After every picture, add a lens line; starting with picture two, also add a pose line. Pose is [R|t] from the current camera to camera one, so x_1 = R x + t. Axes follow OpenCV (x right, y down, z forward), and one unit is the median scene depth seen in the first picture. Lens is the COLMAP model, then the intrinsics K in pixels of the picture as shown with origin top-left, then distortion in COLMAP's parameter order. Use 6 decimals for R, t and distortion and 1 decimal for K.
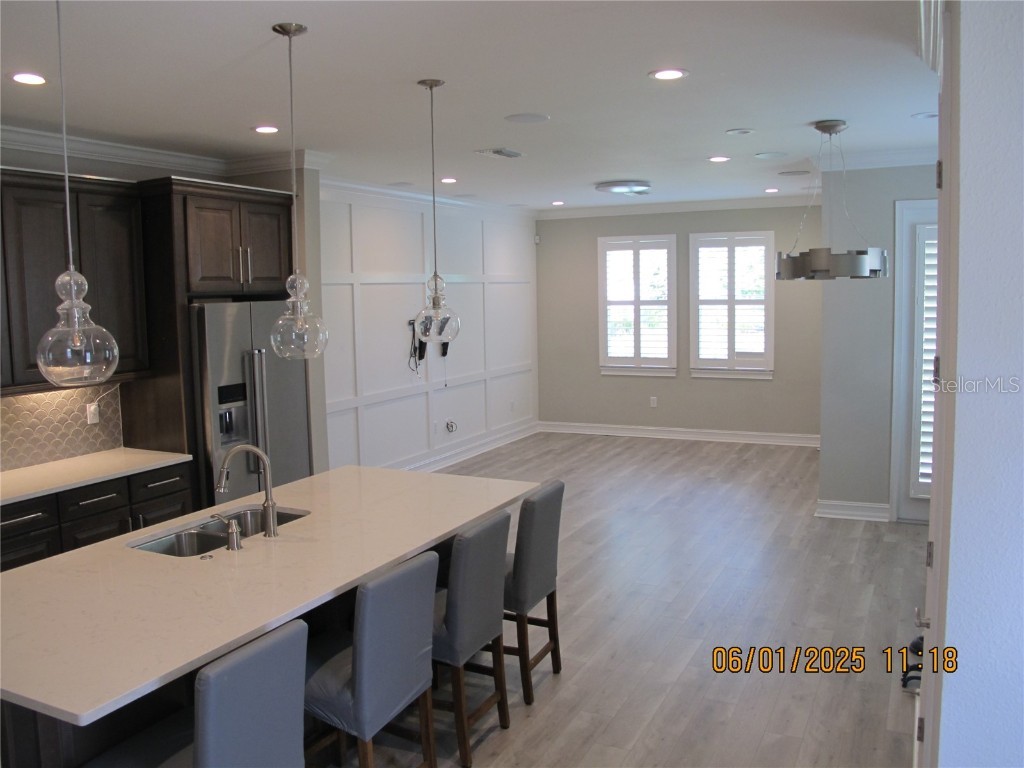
lens RADIAL K [[858.9, 0, 512.9], [0, 858.9, 371.1], [0, 0, 1]] dist [-0.155708, 0.118202]
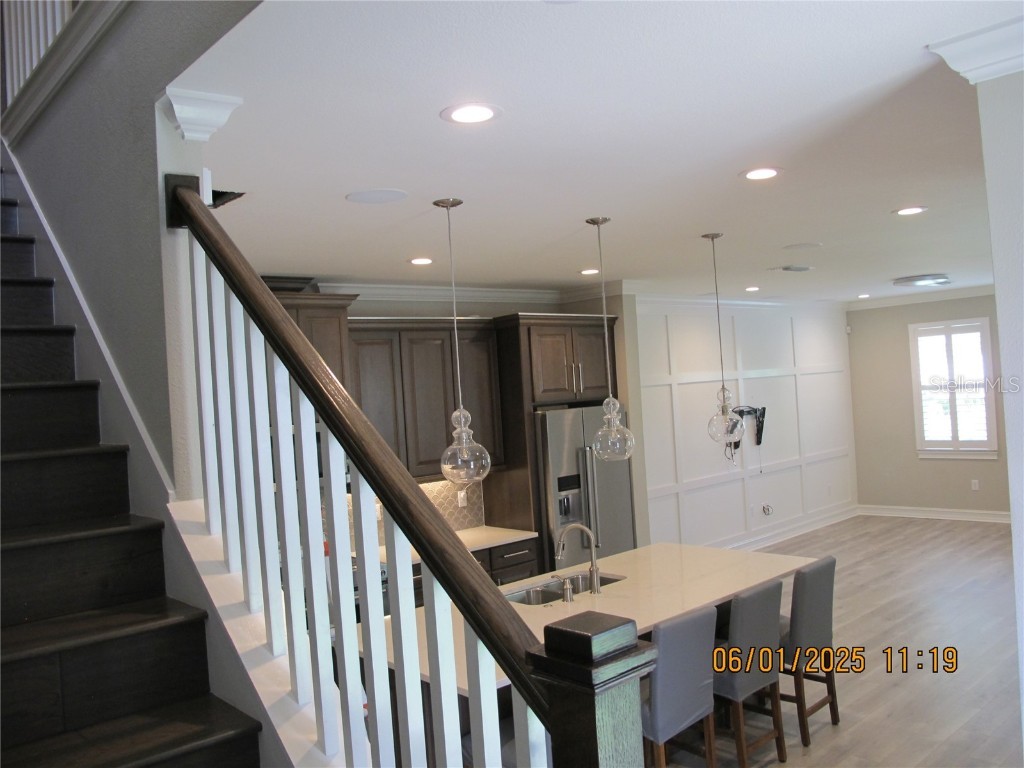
lens RADIAL K [[858.9, 0, 512.9], [0, 858.9, 371.1], [0, 0, 1]] dist [-0.155708, 0.118202]
pose [[0.923914, -0.047446, -0.379648, 0.076485], [0.010723, 0.995102, -0.098266, -0.014356], [0.382451, 0.086719, 0.919897, -0.200822]]
